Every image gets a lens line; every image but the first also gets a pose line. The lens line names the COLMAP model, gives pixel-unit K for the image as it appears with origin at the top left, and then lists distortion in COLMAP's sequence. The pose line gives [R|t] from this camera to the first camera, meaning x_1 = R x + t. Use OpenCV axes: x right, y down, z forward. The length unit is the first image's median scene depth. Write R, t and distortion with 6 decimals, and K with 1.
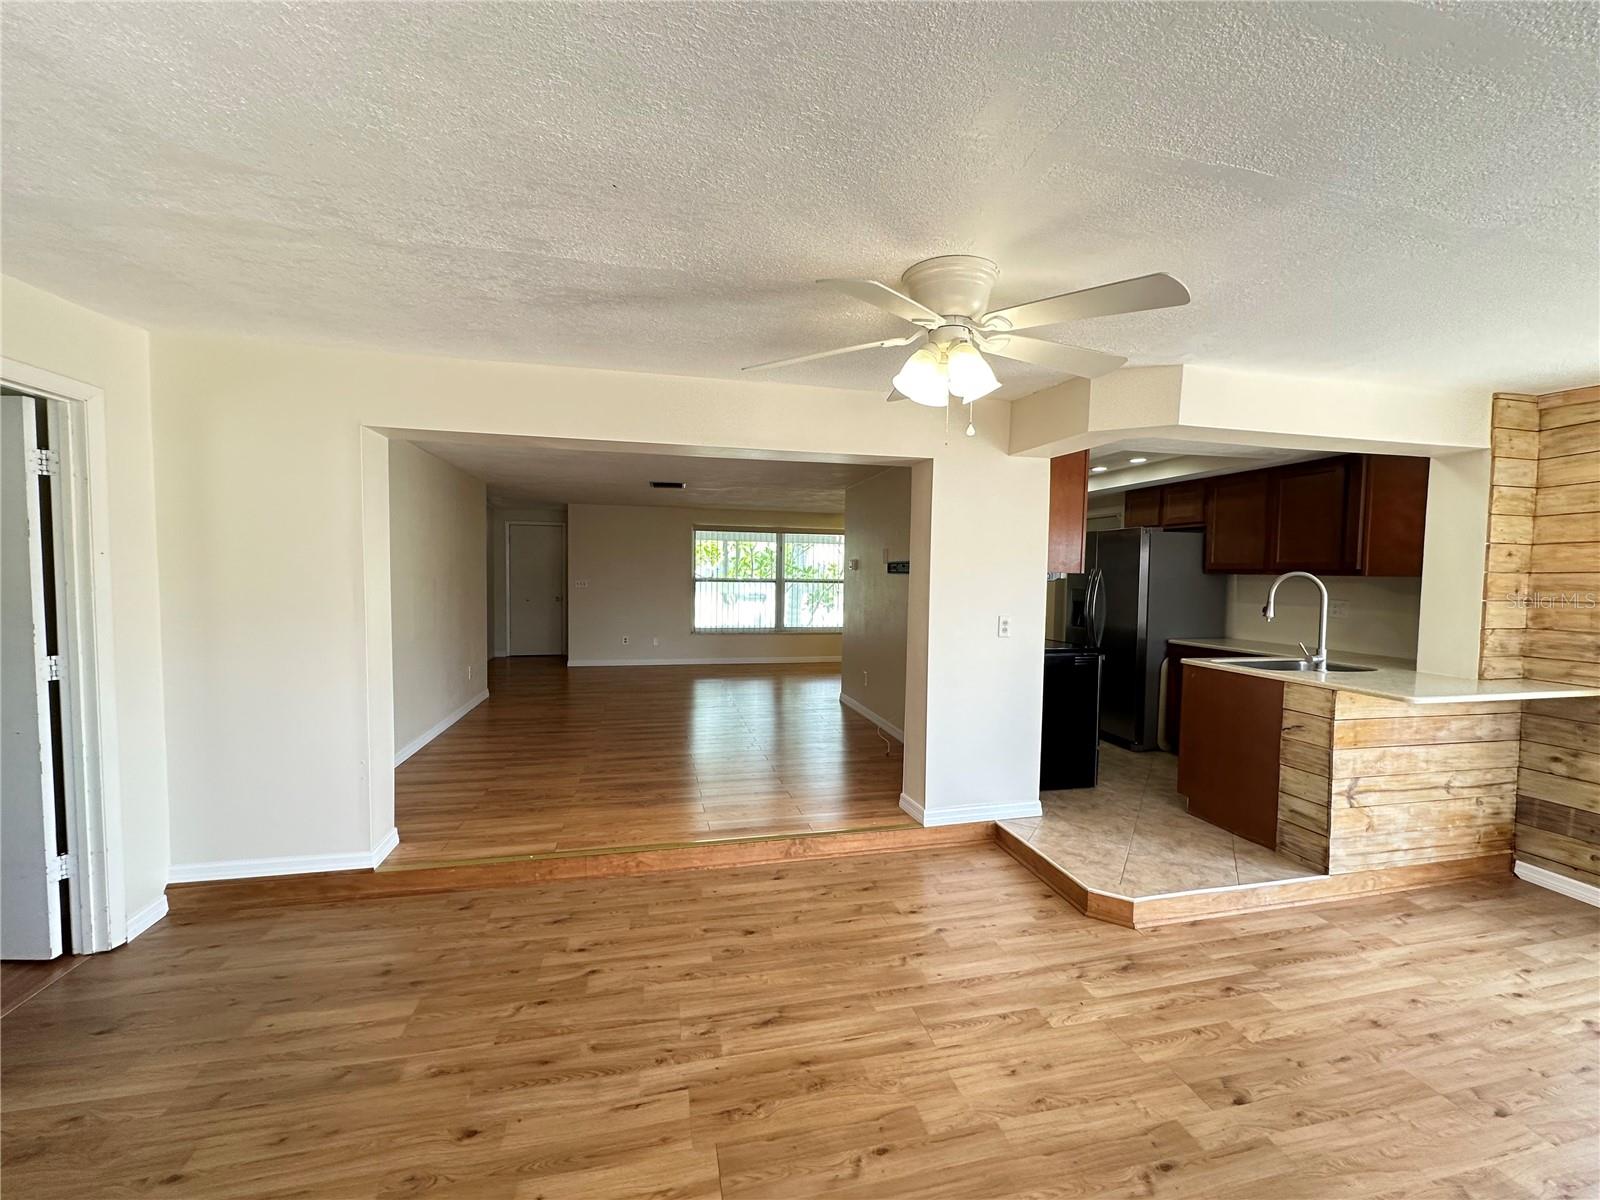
lens RADIAL K [[639.6, 0, 800.1], [0, 639.6, 603.9], [0, 0, 1]] dist [-0.003993, 0.001142]
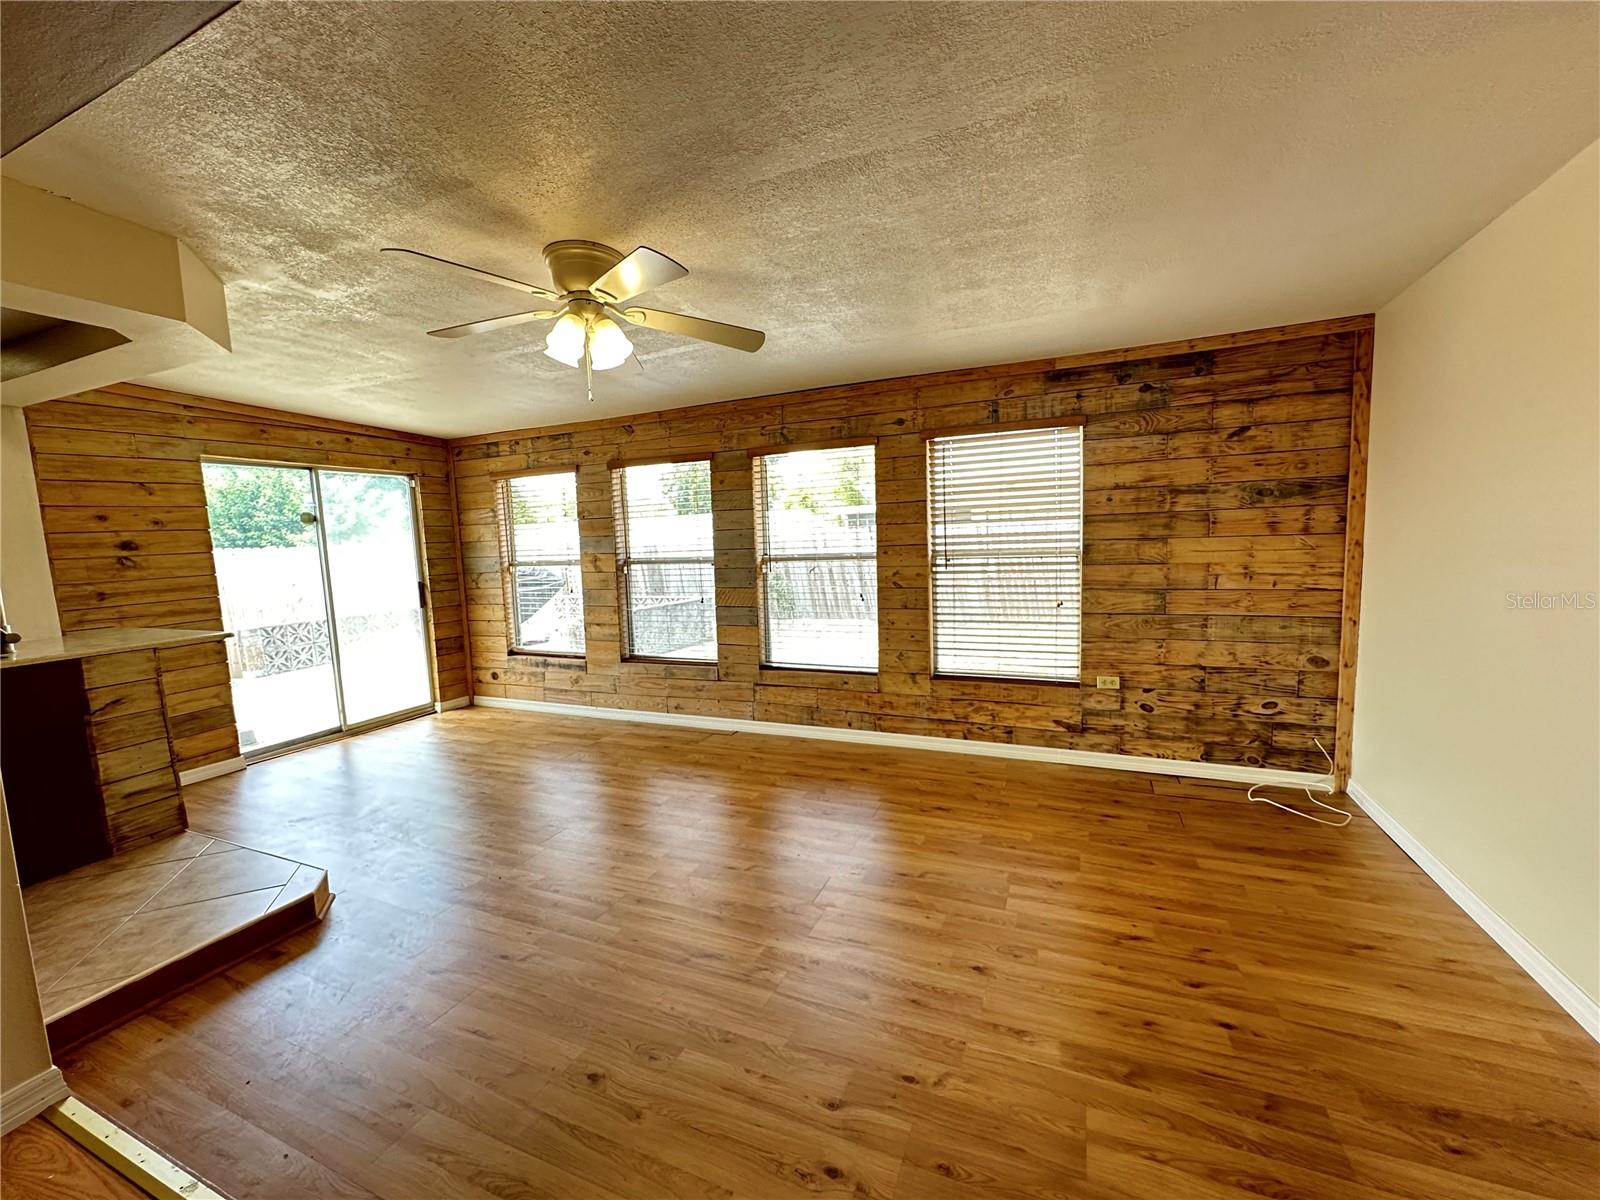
lens RADIAL K [[639.6, 0, 800.9], [0, 639.6, 603.4], [0, 0, 1]] dist [-0.003993, 0.001142]
pose [[-0.806088, -0.046860, 0.589938, -0.516181], [0.057851, 0.985846, 0.157355, -0.027808], [-0.588961, 0.160970, -0.791968, 1.136786]]
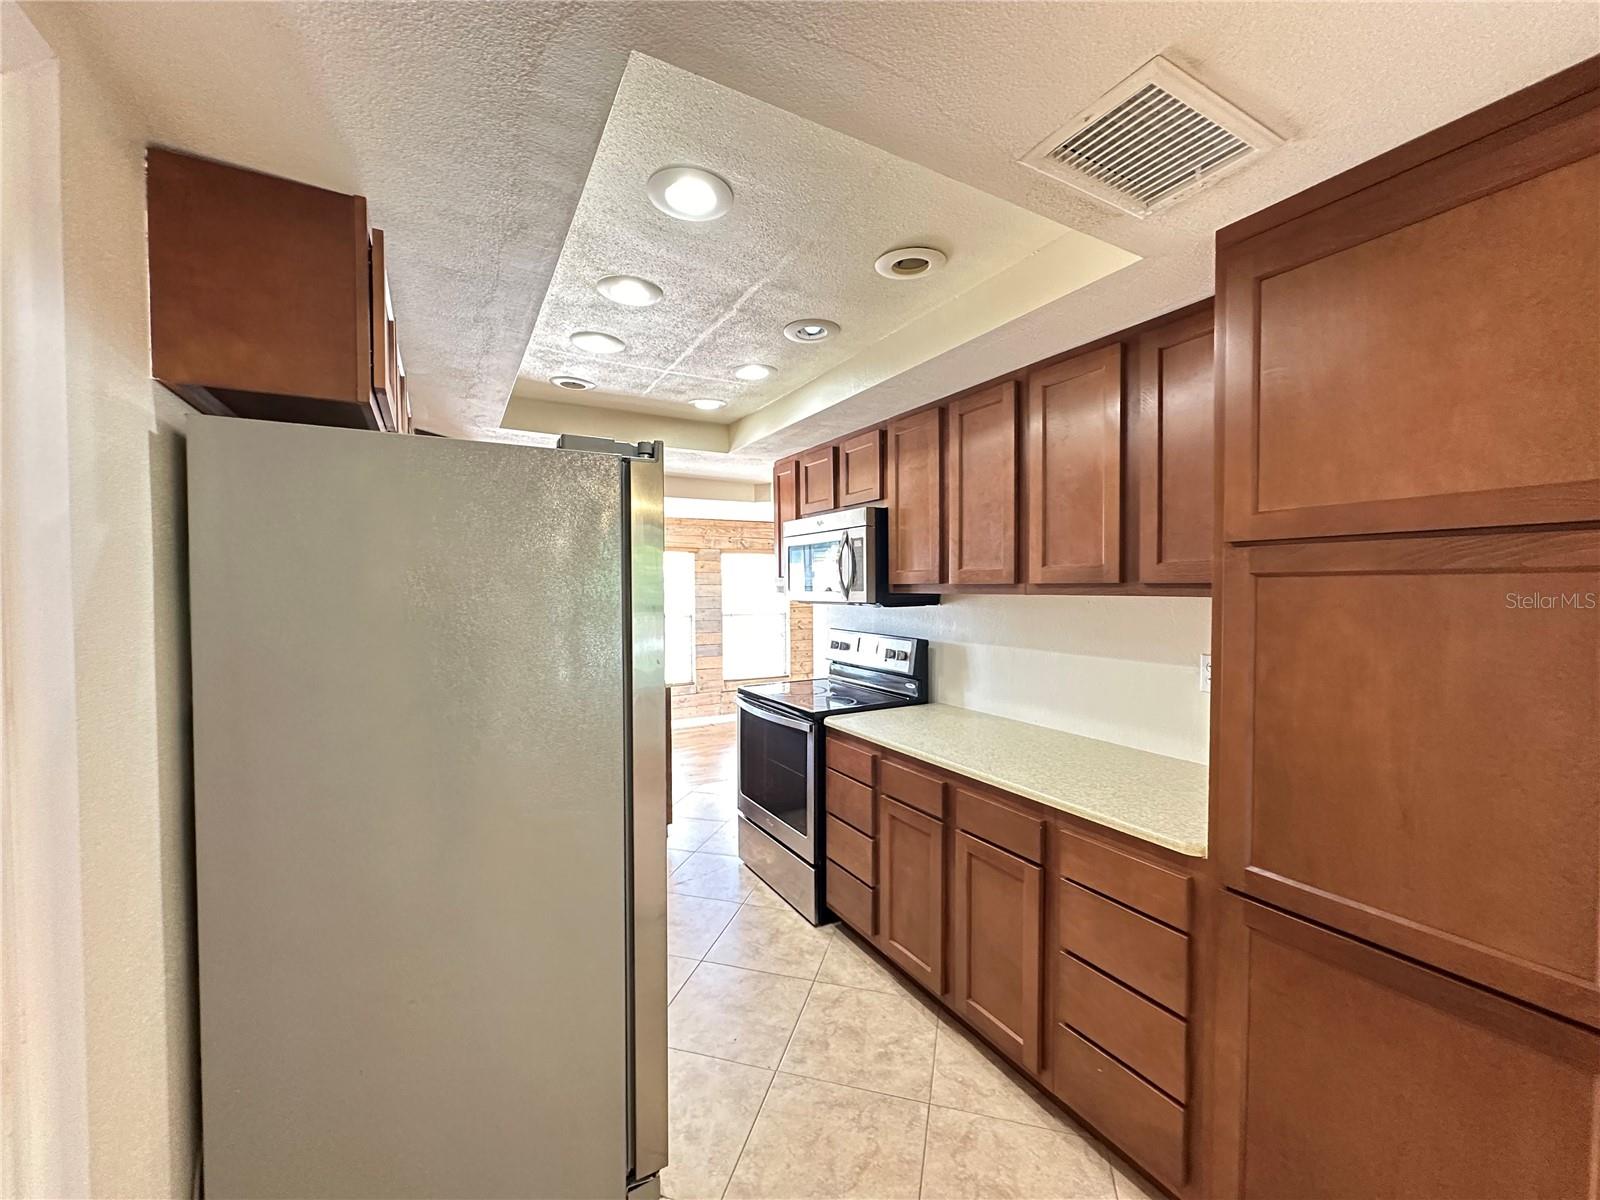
lens RADIAL K [[639.6, 0, 800.6], [0, 639.6, 604.6], [0, 0, 1]] dist [-0.003993, 0.001142]
pose [[-0.960823, -0.003398, -0.277143, 0.838957], [-0.025279, 0.996832, 0.075417, -0.132135], [0.276008, 0.079468, -0.957864, 2.429833]]
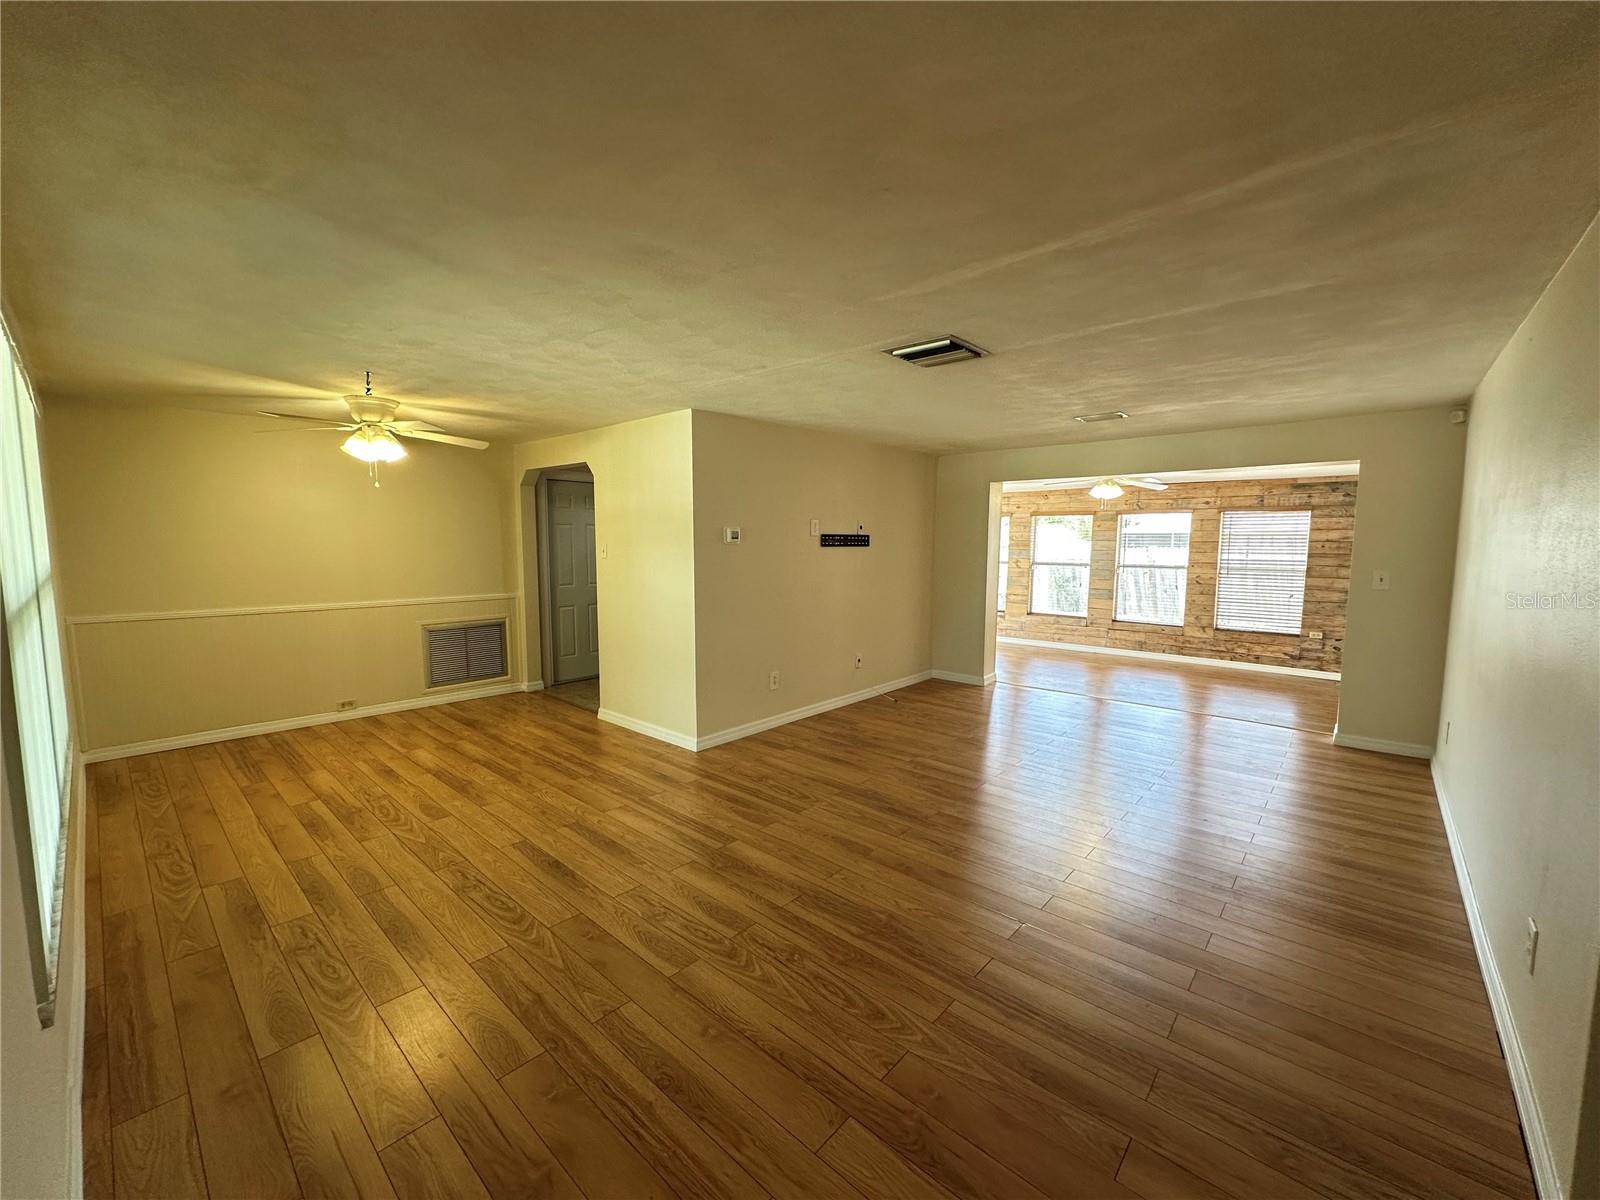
lens RADIAL K [[639.6, 0, 801.6], [0, 639.6, 602.9], [0, 0, 1]] dist [-0.003993, 0.001142]
pose [[-0.576925, -0.095200, 0.811230, -1.121256], [0.028095, 0.990284, 0.136192, -0.173015], [-0.816314, 0.101364, -0.568645, 2.875864]]
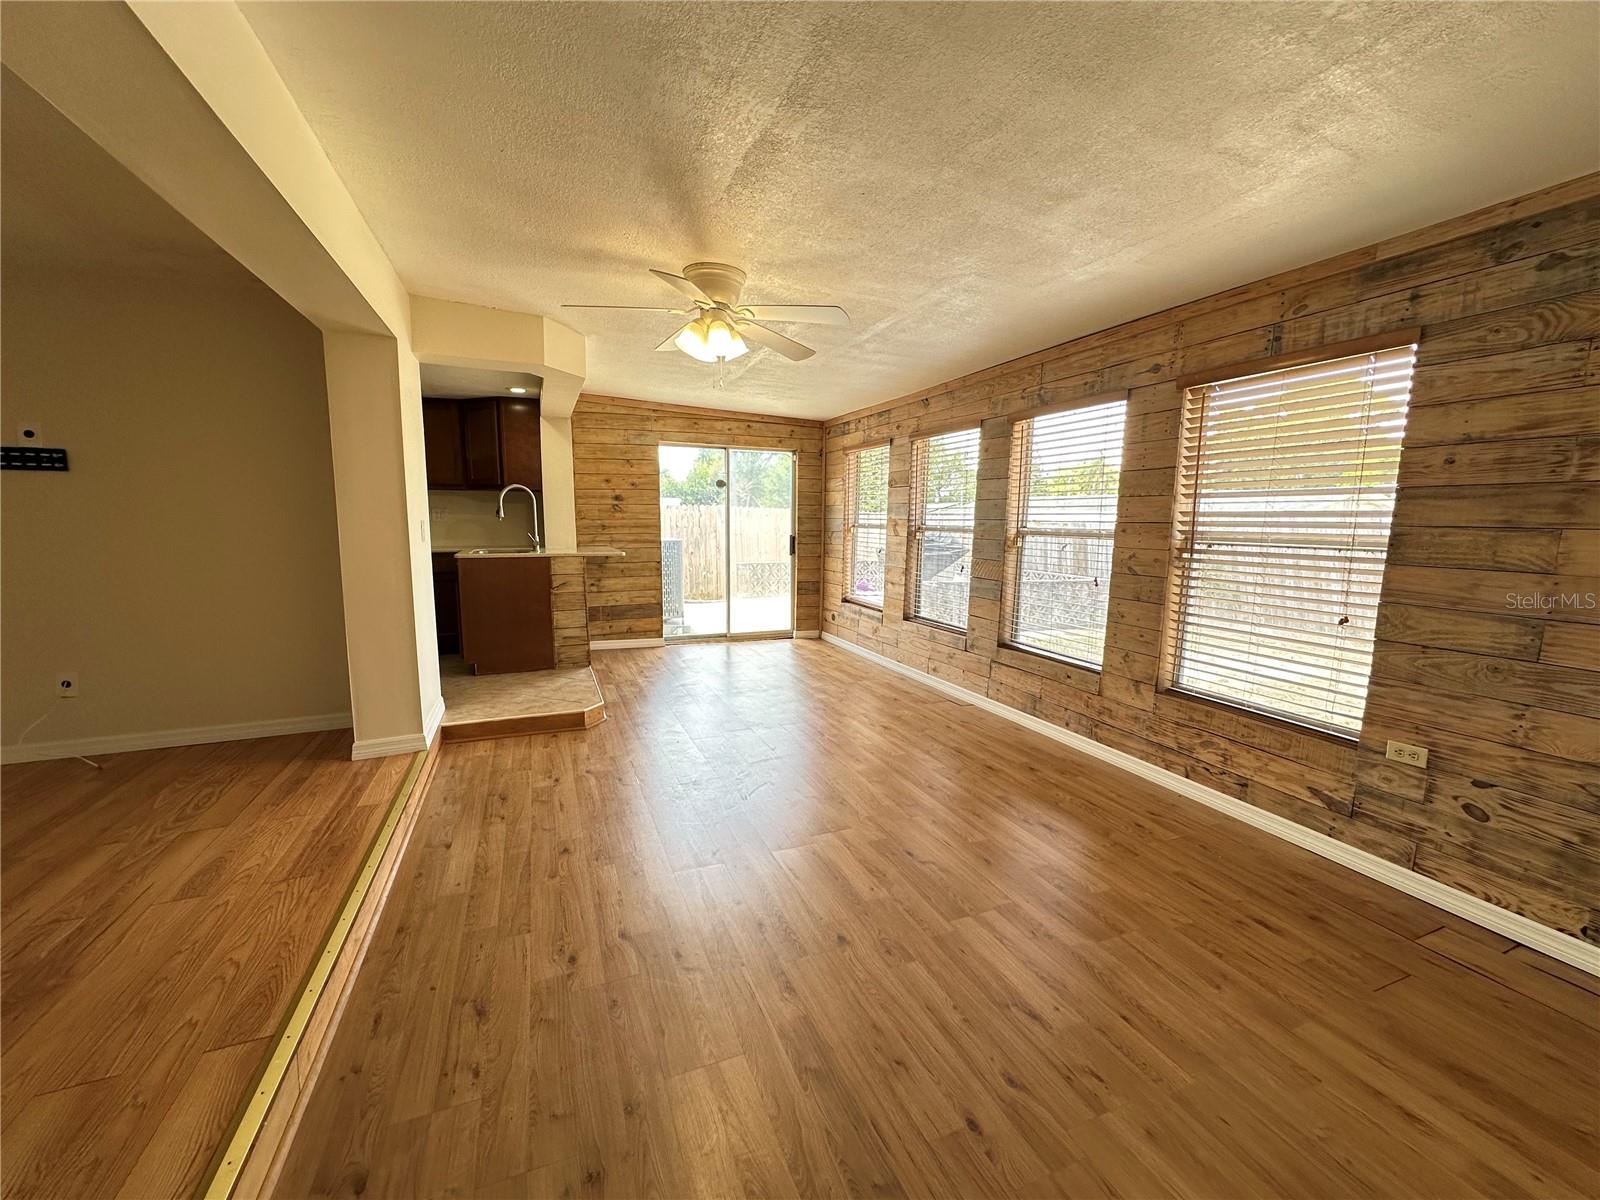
lens RADIAL K [[639.6, 0, 801.8], [0, 639.6, 601.7], [0, 0, 1]] dist [-0.003993, 0.001142]
pose [[-0.164383, -0.144857, 0.975702, -0.875682], [0.040572, 0.987328, 0.153418, 0.018146], [-0.985562, 0.064806, -0.156423, 0.681223]]
